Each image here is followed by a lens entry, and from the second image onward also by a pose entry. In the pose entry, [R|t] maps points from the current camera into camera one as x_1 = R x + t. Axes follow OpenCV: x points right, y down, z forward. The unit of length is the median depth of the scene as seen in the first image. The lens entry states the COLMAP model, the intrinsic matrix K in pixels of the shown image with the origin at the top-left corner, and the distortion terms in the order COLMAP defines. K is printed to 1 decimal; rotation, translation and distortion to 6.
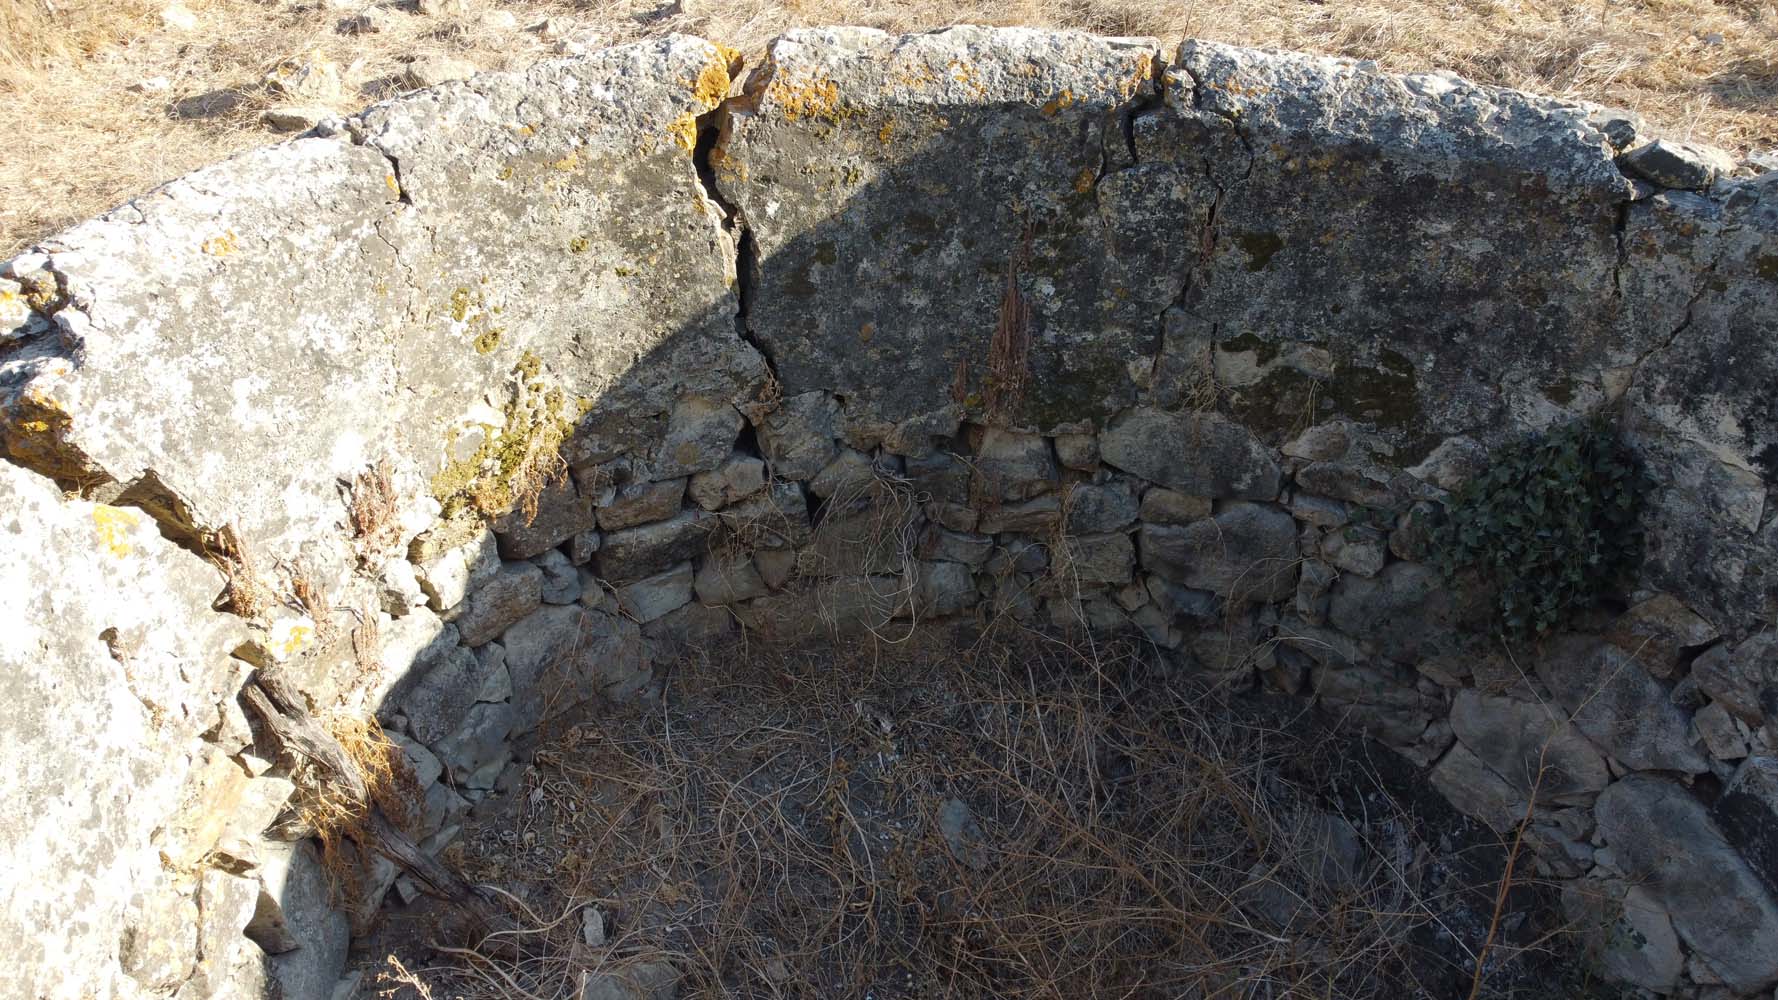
lens RADIAL K [[1346.2, 0, 886.1], [0, 1346.2, 498.4], [0, 0, 1]] dist [0.004219, -0.010648]
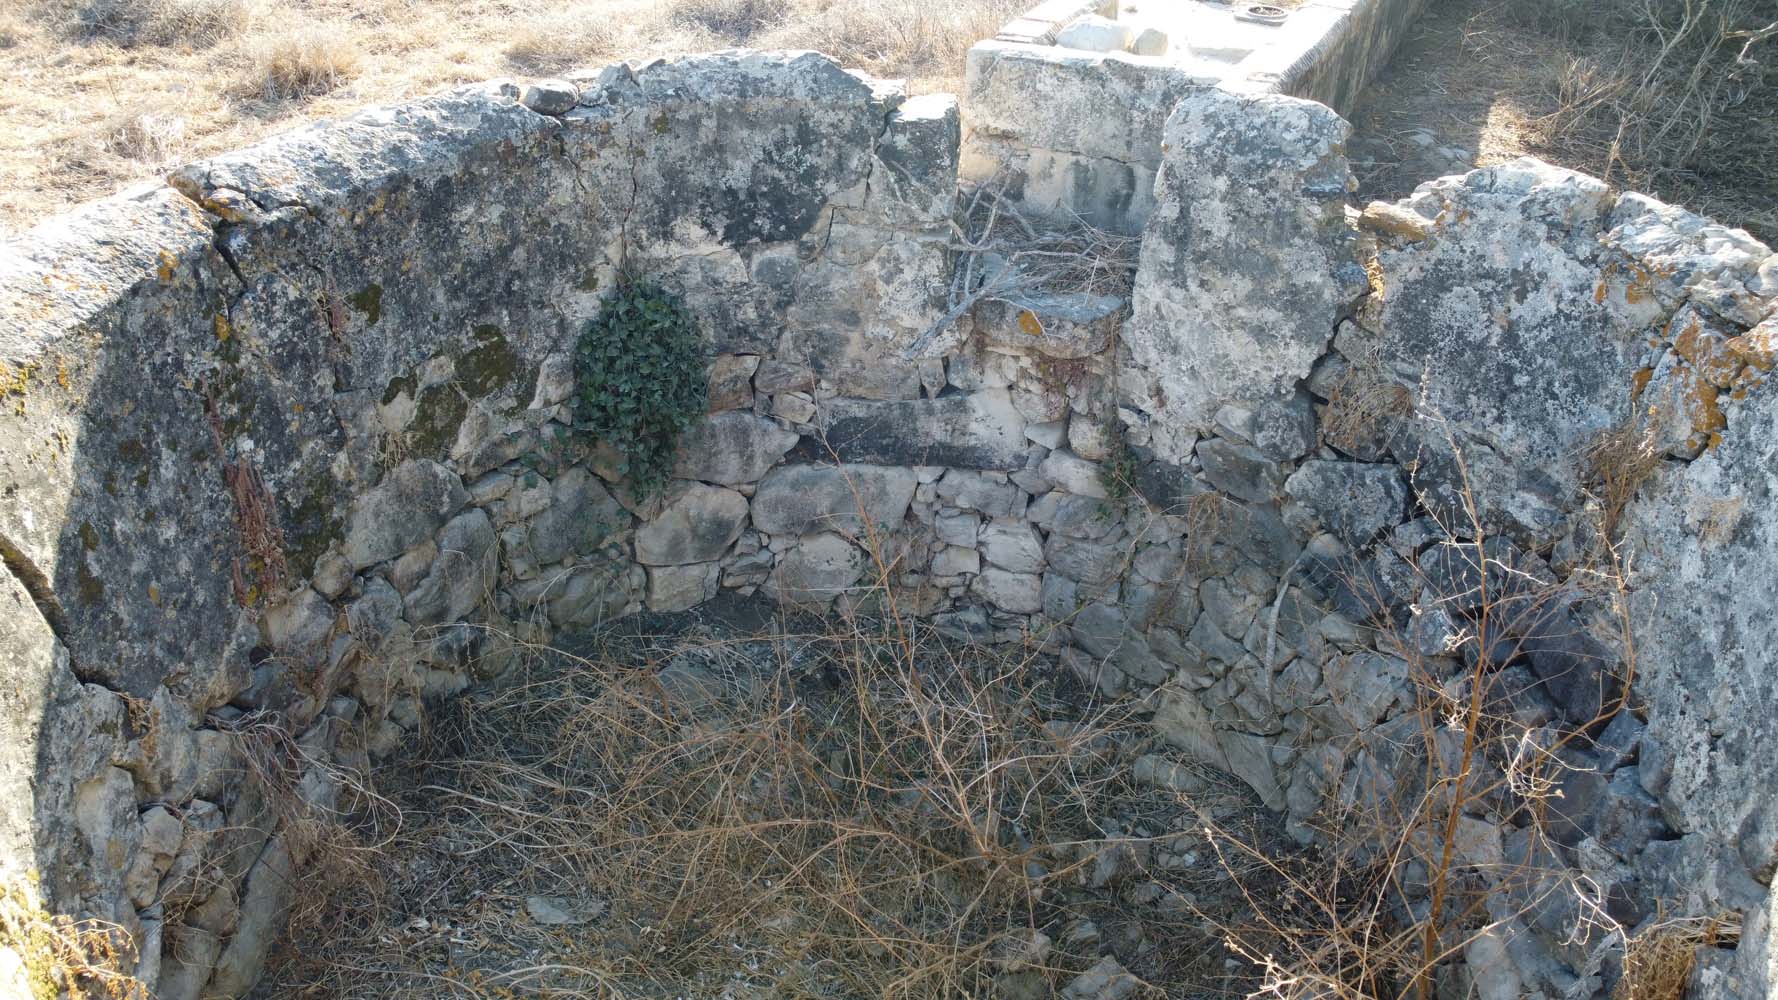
lens RADIAL K [[1346.2, 0, 886.7], [0, 1346.2, 499.9], [0, 0, 1]] dist [0.004219, -0.010648]
pose [[0.215625, -0.548299, 0.808006, -0.604977], [0.598032, 0.728282, 0.334609, -0.186878], [-0.771922, 0.411063, 0.484936, 0.224625]]
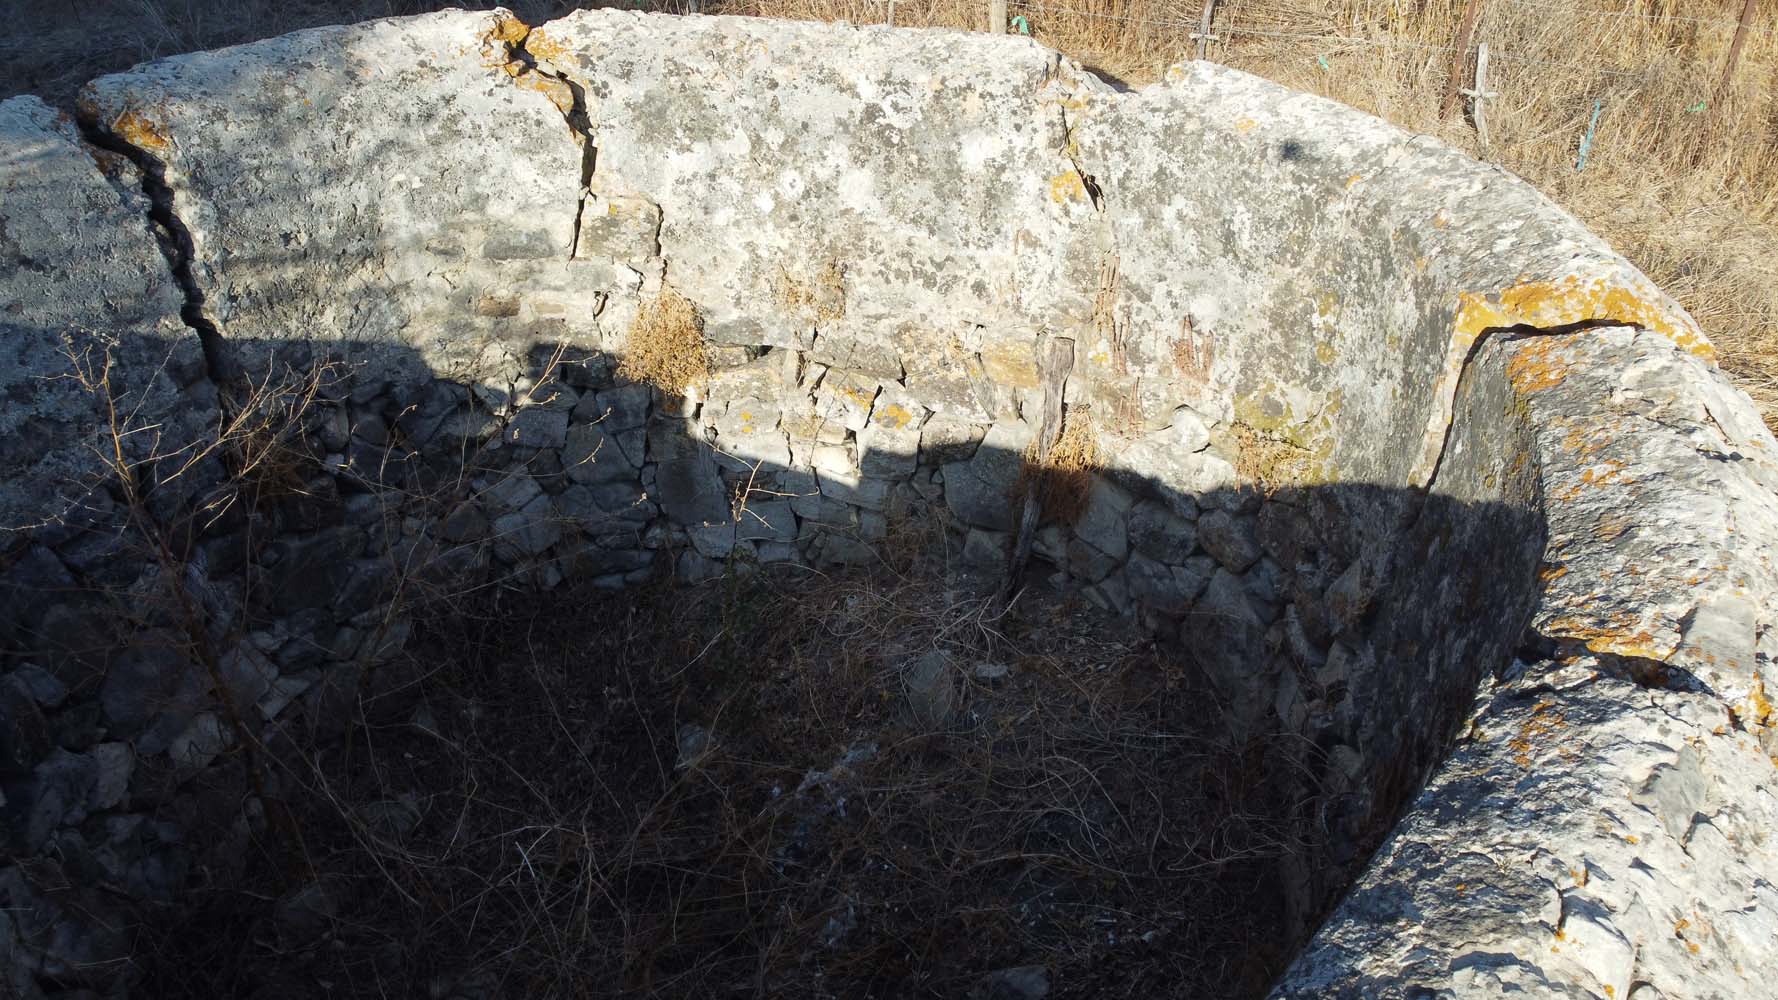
lens RADIAL K [[1346.2, 0, 887.2], [0, 1346.2, 497.3], [0, 0, 1]] dist [0.004219, -0.010648]
pose [[-0.413785, 0.507460, -0.755822, 0.704789], [-0.576627, 0.496364, 0.648941, -0.535681], [0.704474, 0.704349, 0.087227, 0.697725]]
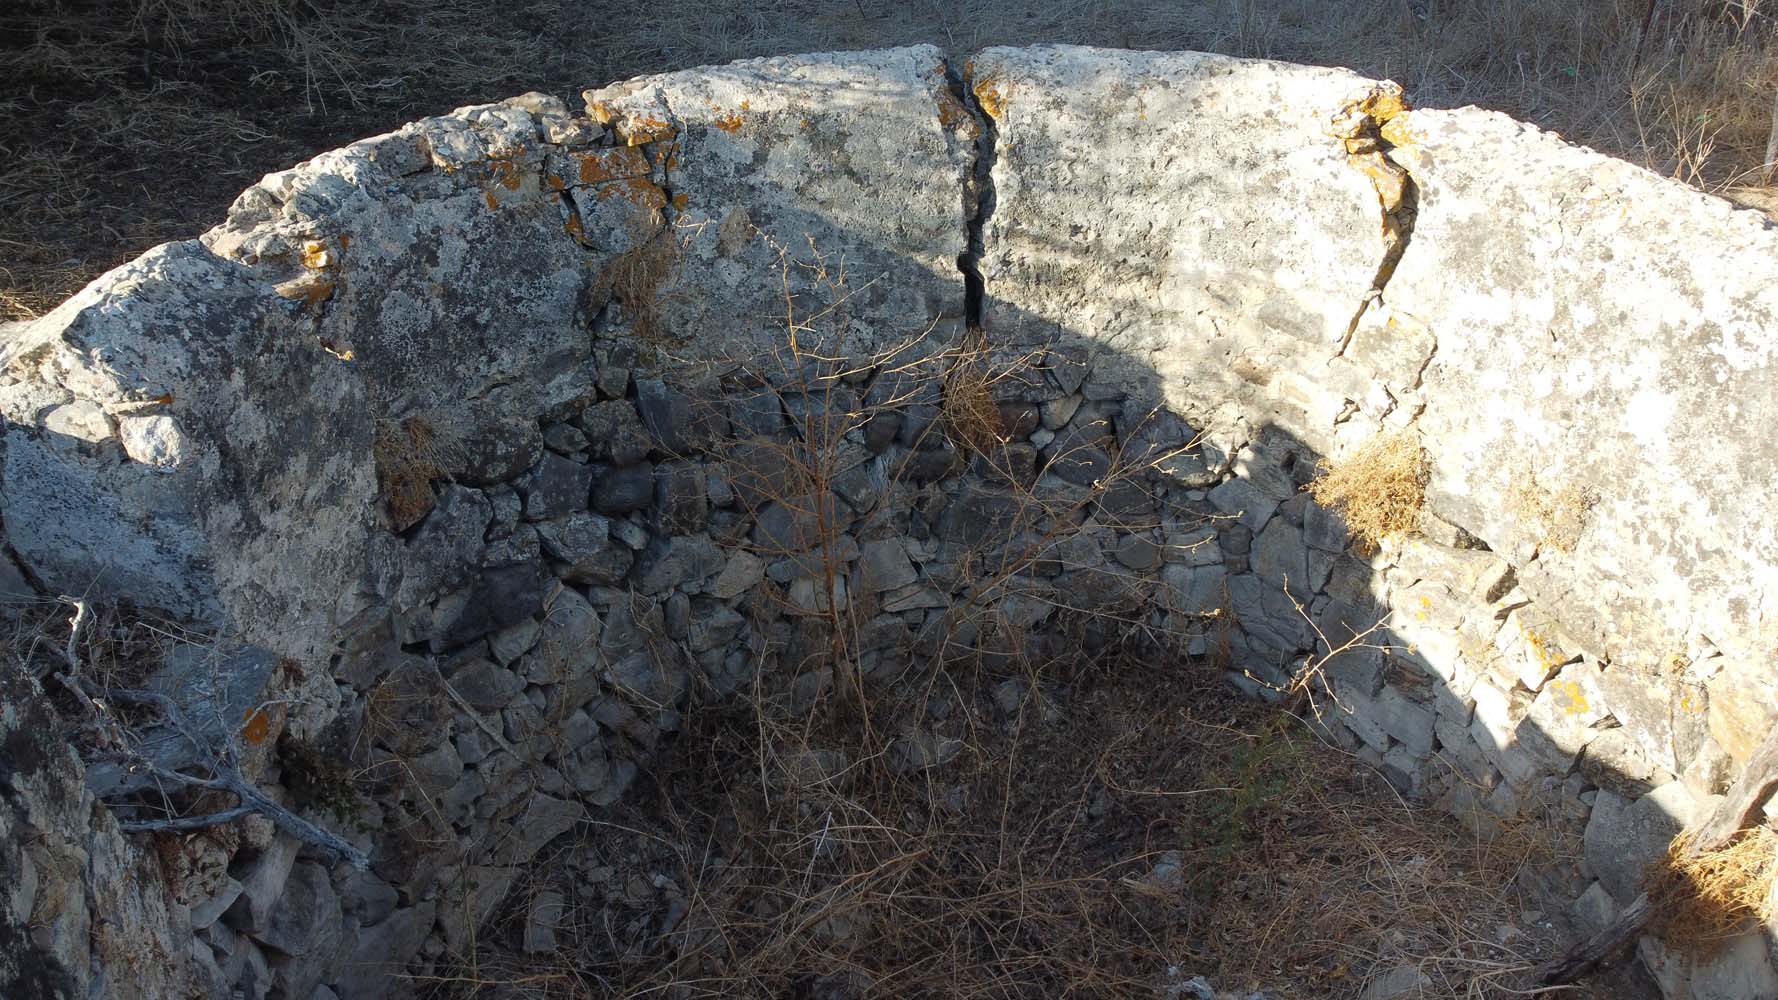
lens RADIAL K [[1346.2, 0, 884.8], [0, 1346.2, 499.6], [0, 0, 1]] dist [0.004219, -0.010648]
pose [[-0.979642, 0.099661, -0.174269, 0.324294], [-0.138236, 0.294610, 0.945566, -0.667438], [0.145577, 0.950407, -0.274835, 0.829429]]
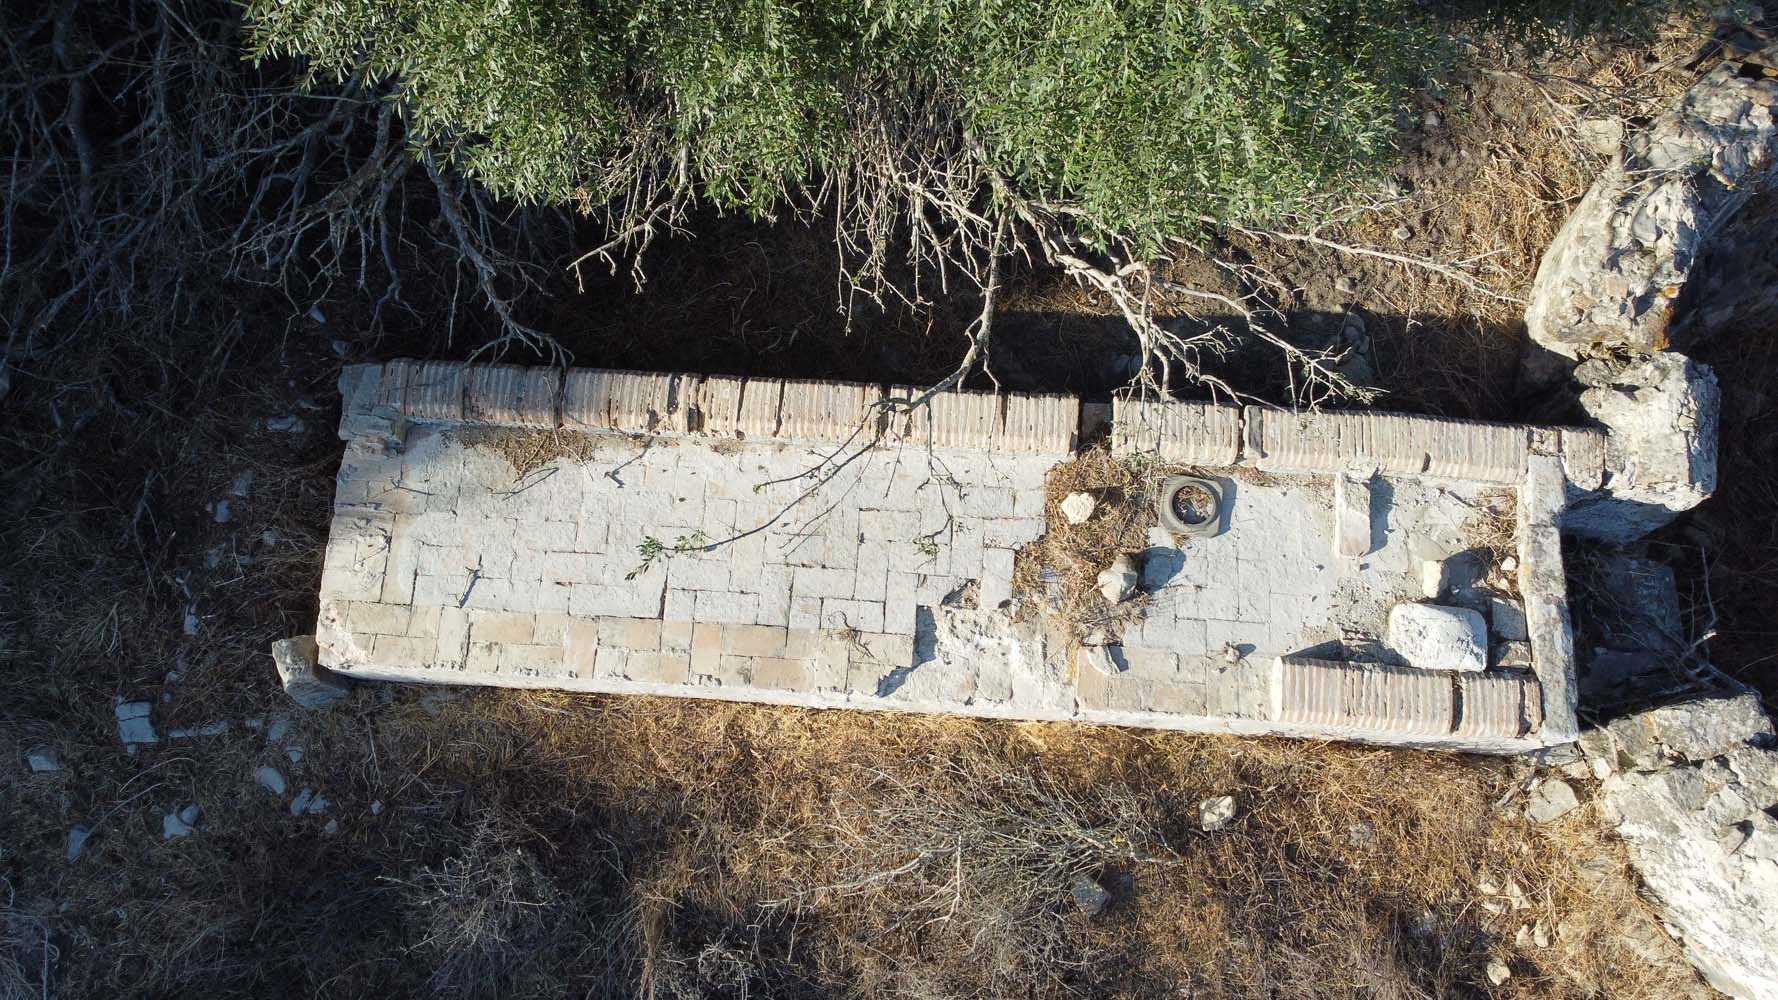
lens RADIAL K [[1346.2, 0, 891.8], [0, 1346.2, 499.8], [0, 0, 1]] dist [0.004219, -0.010648]
pose [[-0.980871, 0.183616, -0.064630, 1.549340], [-0.130550, -0.374235, 0.918099, -1.066455], [0.144391, 0.908974, 0.391047, -0.192686]]
